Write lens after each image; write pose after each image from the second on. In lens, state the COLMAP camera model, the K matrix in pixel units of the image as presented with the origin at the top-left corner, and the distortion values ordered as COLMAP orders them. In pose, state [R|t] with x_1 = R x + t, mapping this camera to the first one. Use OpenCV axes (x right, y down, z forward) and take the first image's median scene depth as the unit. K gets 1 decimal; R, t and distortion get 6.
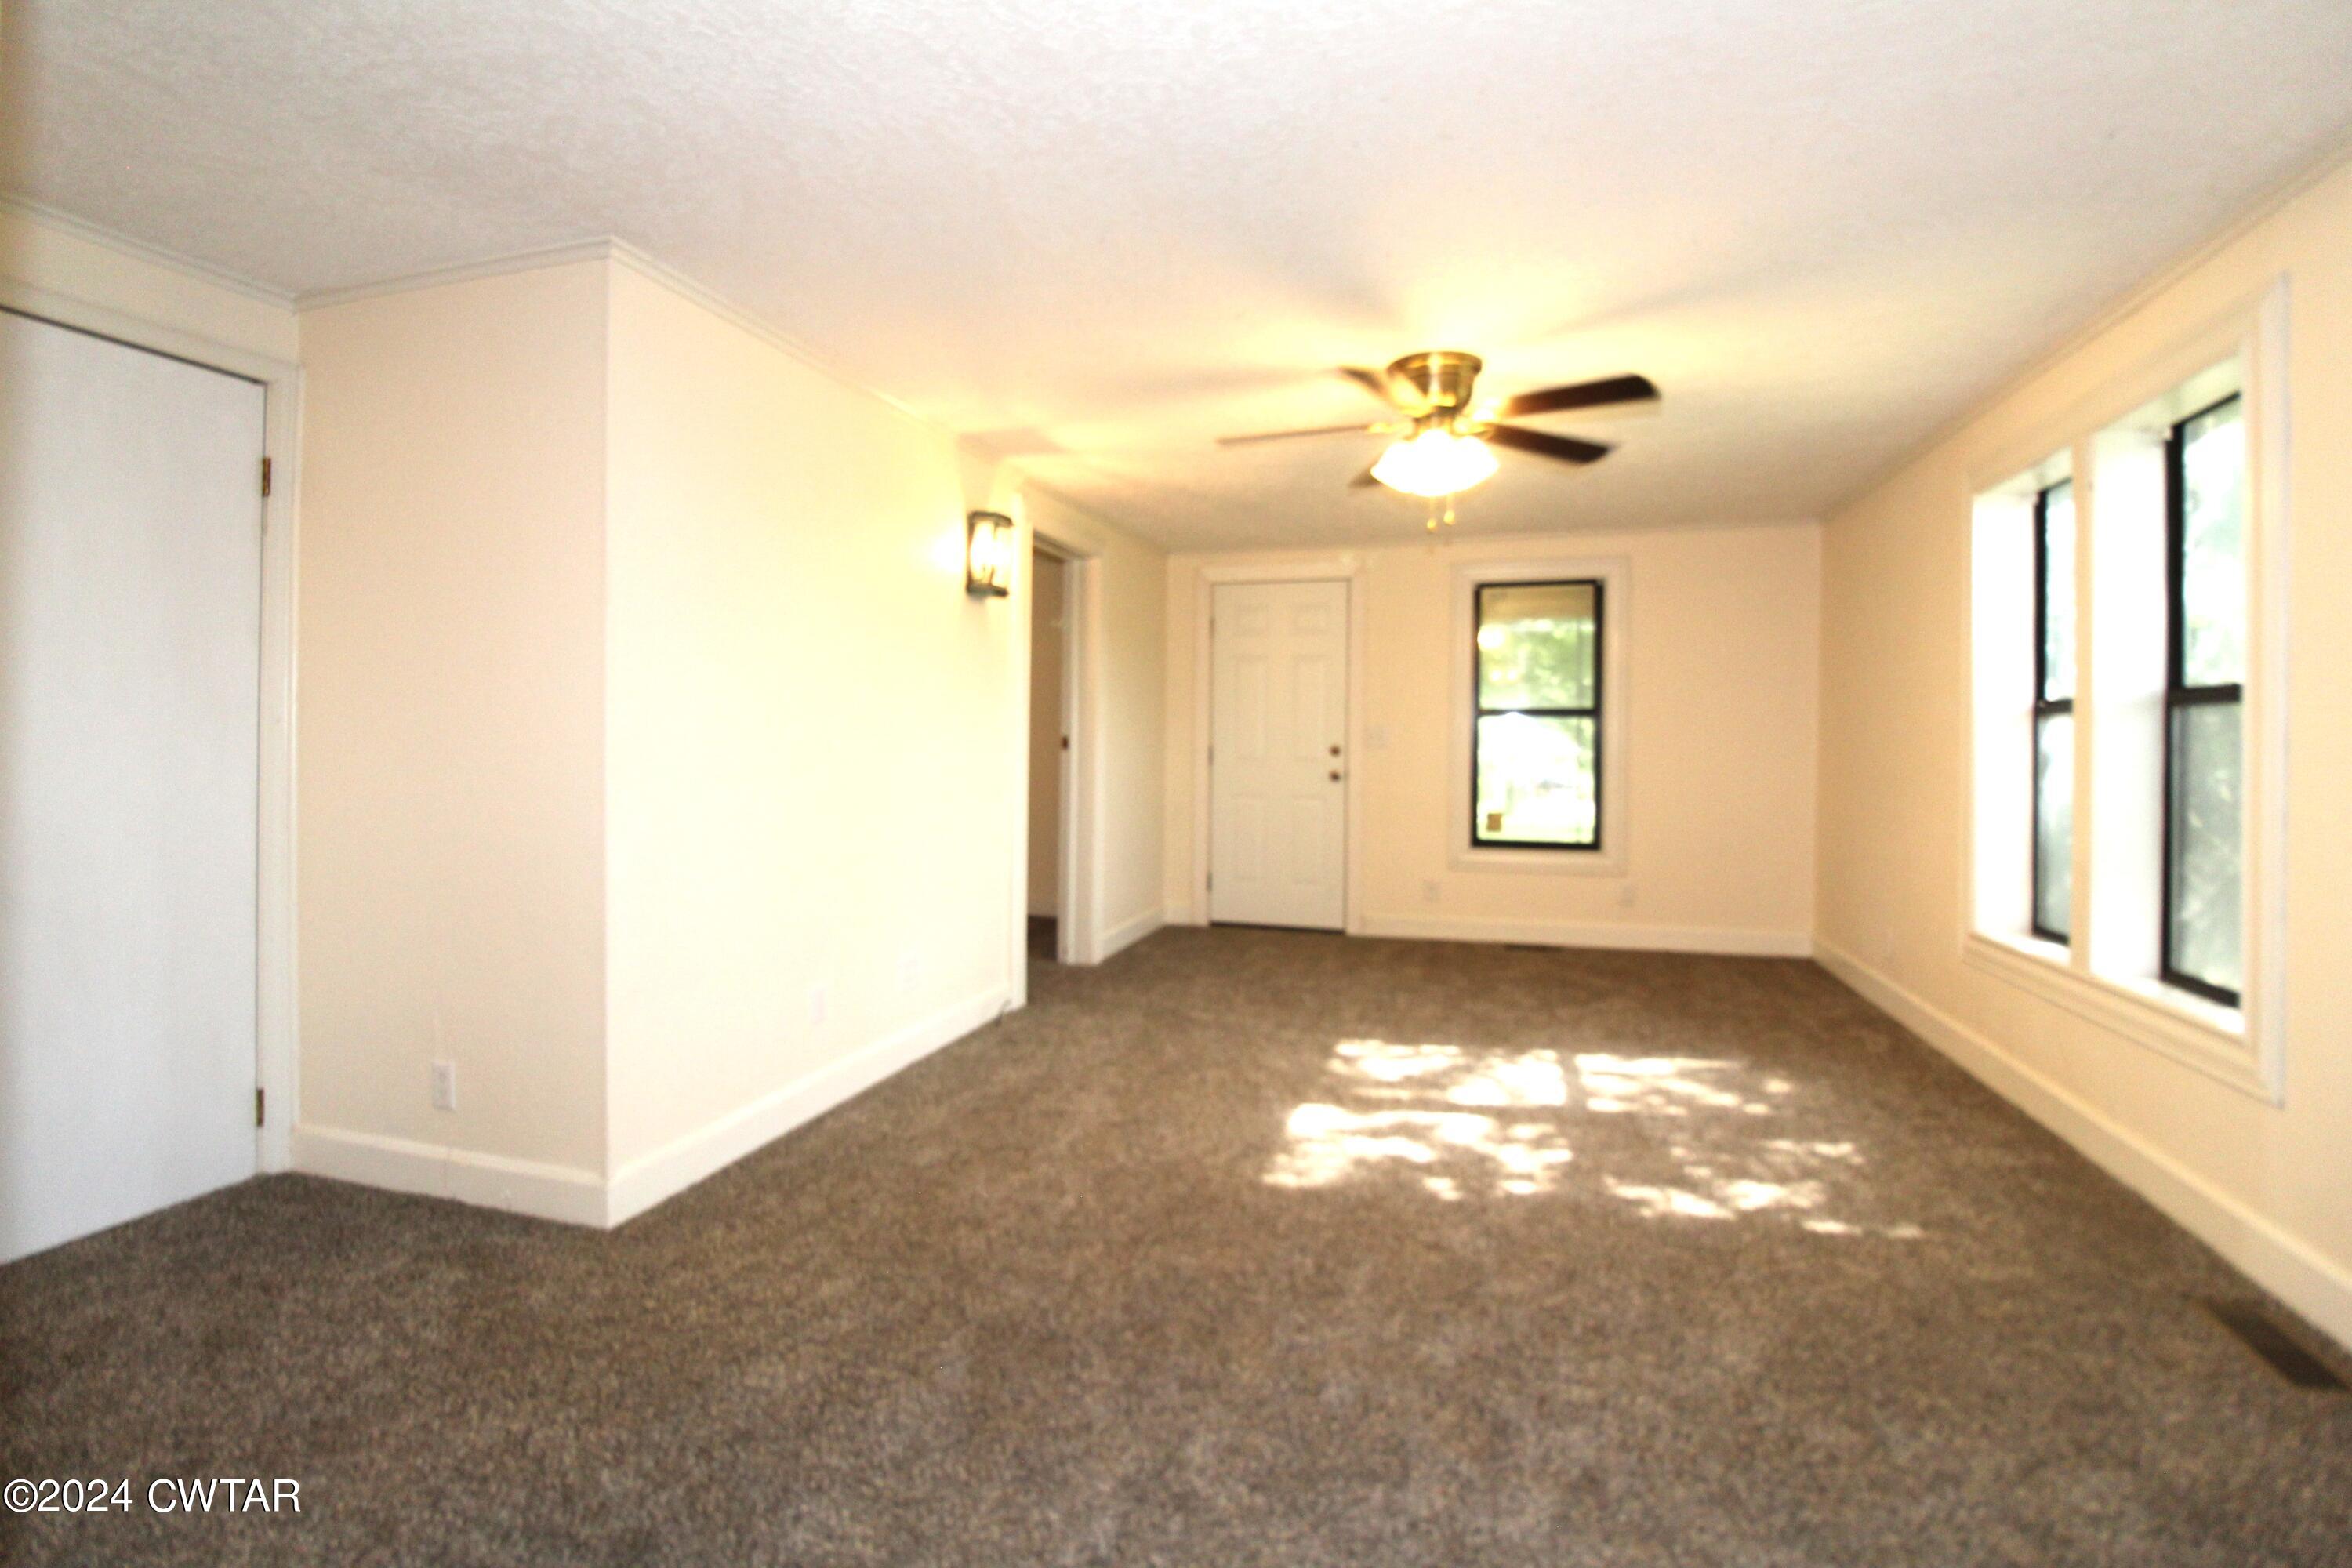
lens RADIAL K [[1082.9, 0, 1174.1], [0, 1082.9, 742.0], [0, 0, 1]] dist [-0.001575, -0.000565]
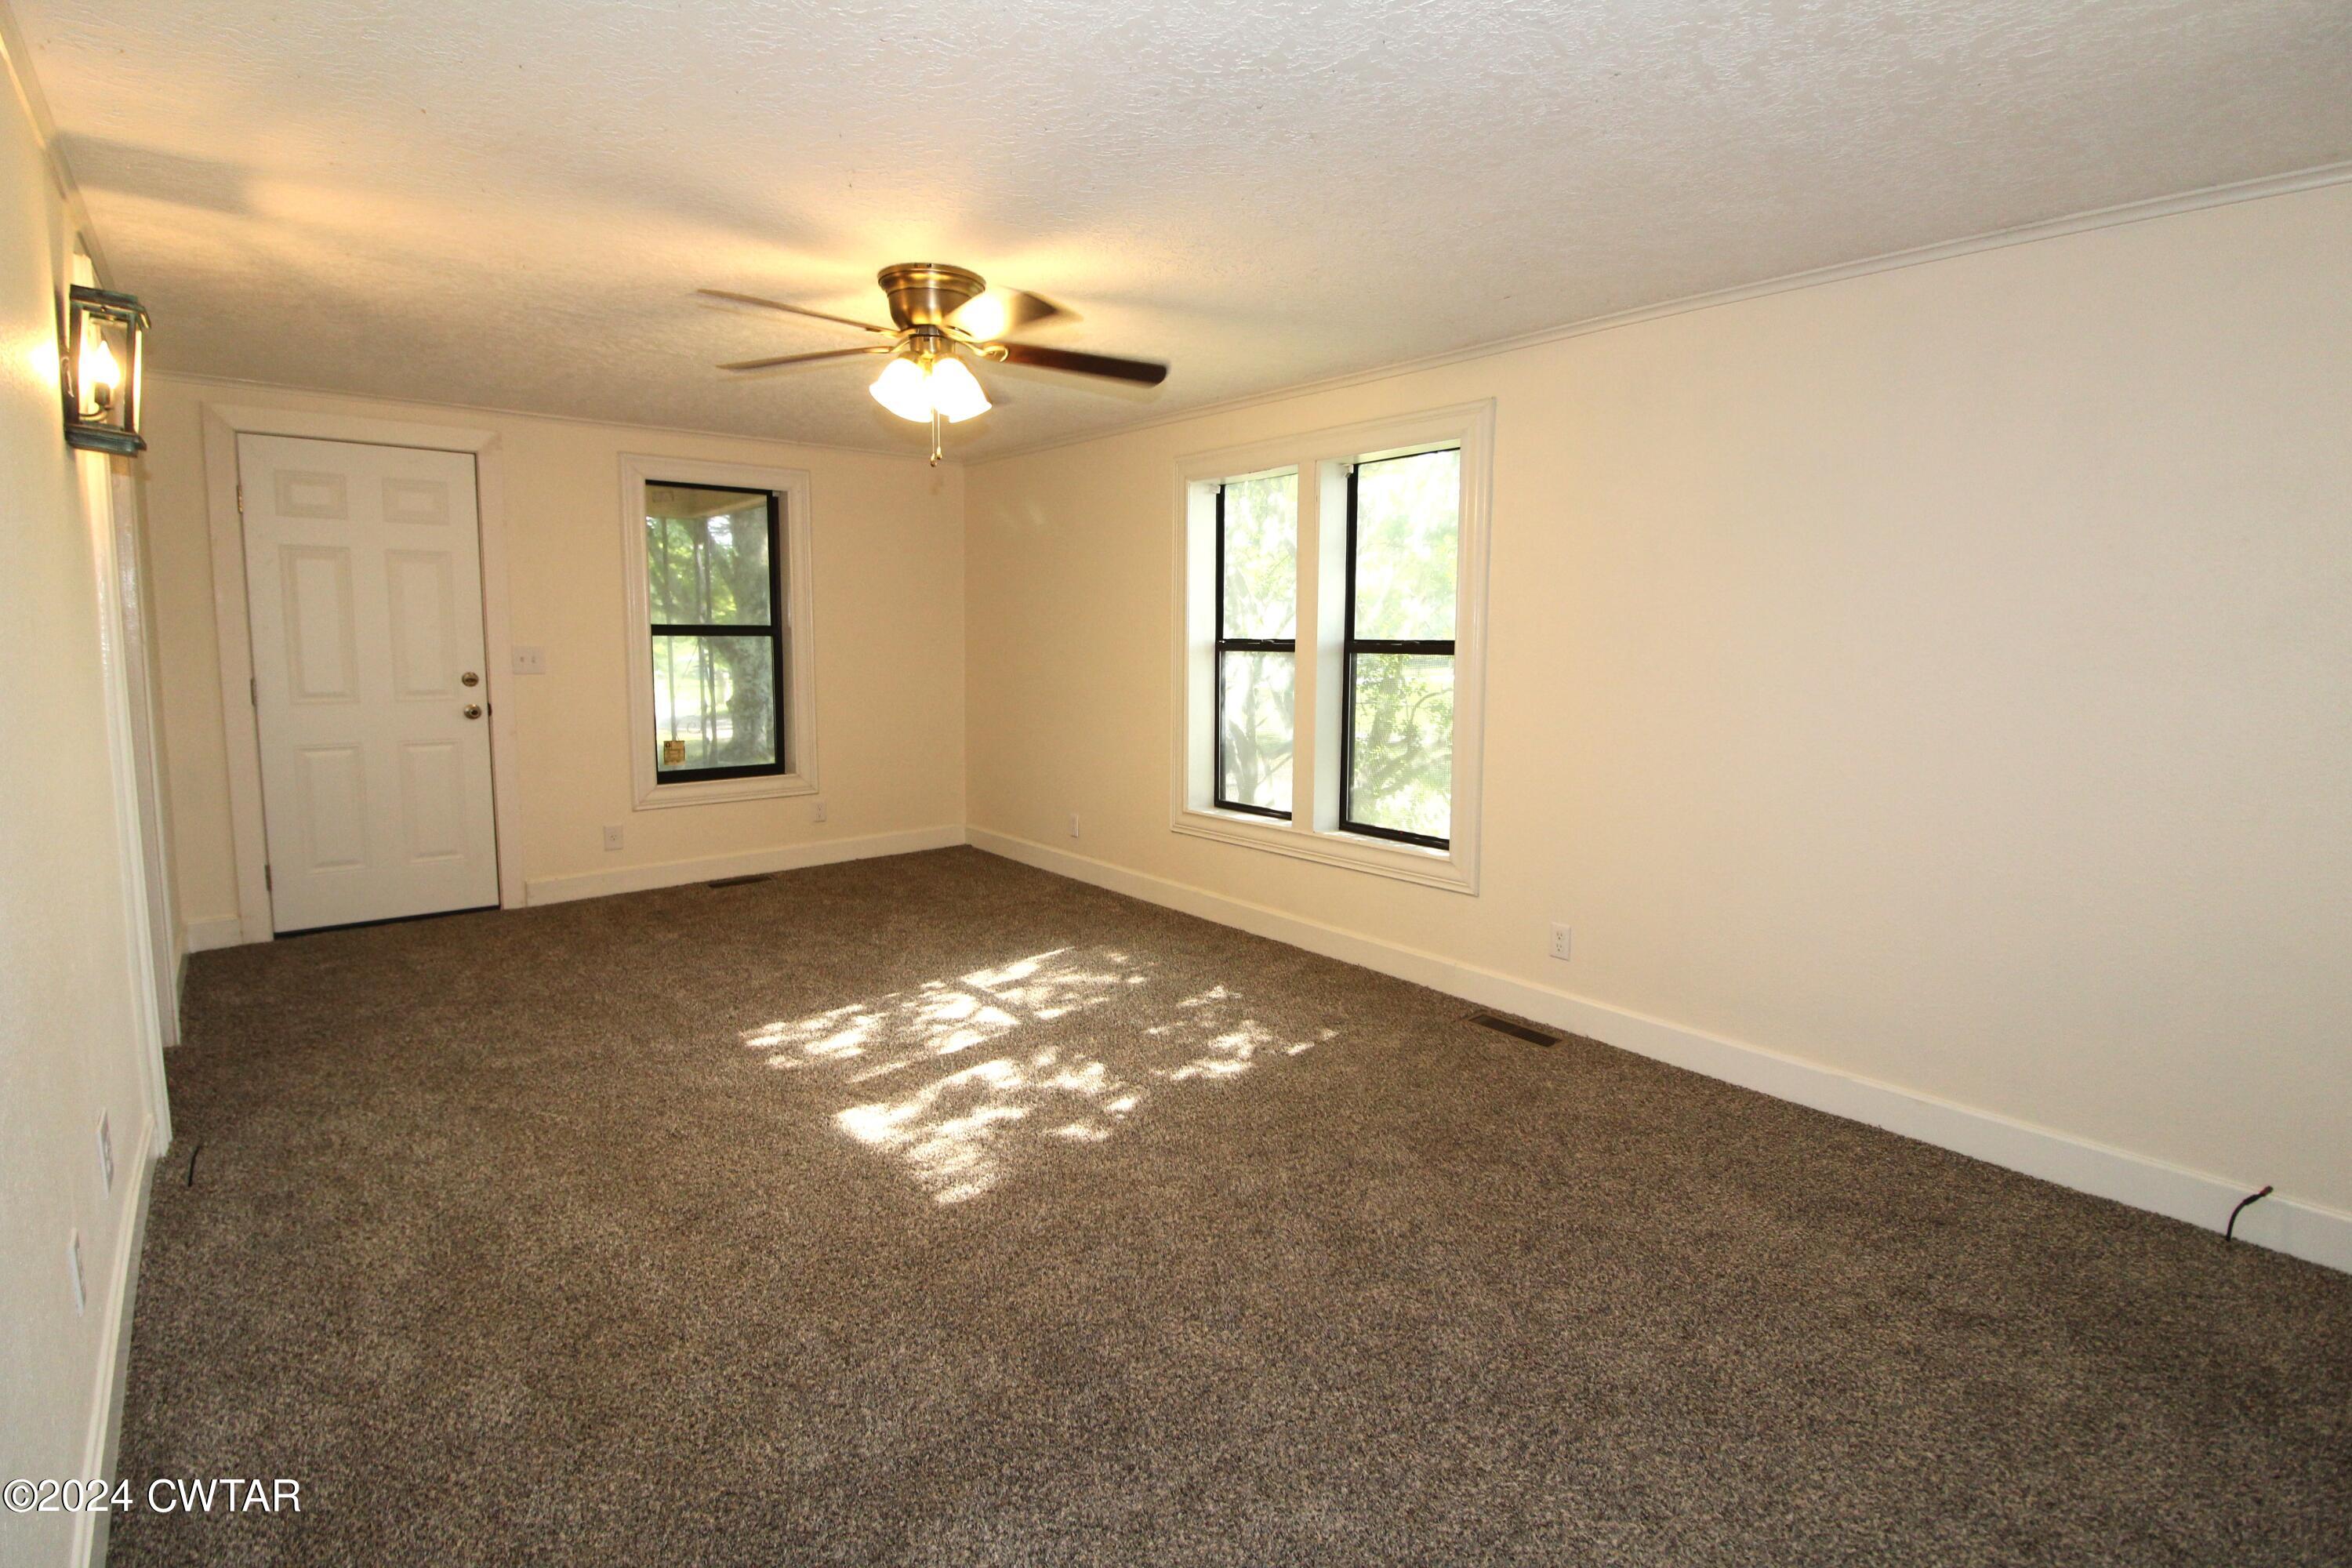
lens RADIAL K [[1086.4, 0, 1180.7], [0, 1086.4, 756.3], [0, 0, 1]] dist [0.002476, -0.012625]
pose [[0.541750, -0.097592, 0.834855, -0.471769], [-0.003486, 0.992967, 0.118337, -0.064229], [-0.840532, -0.067020, 0.537600, 0.331560]]
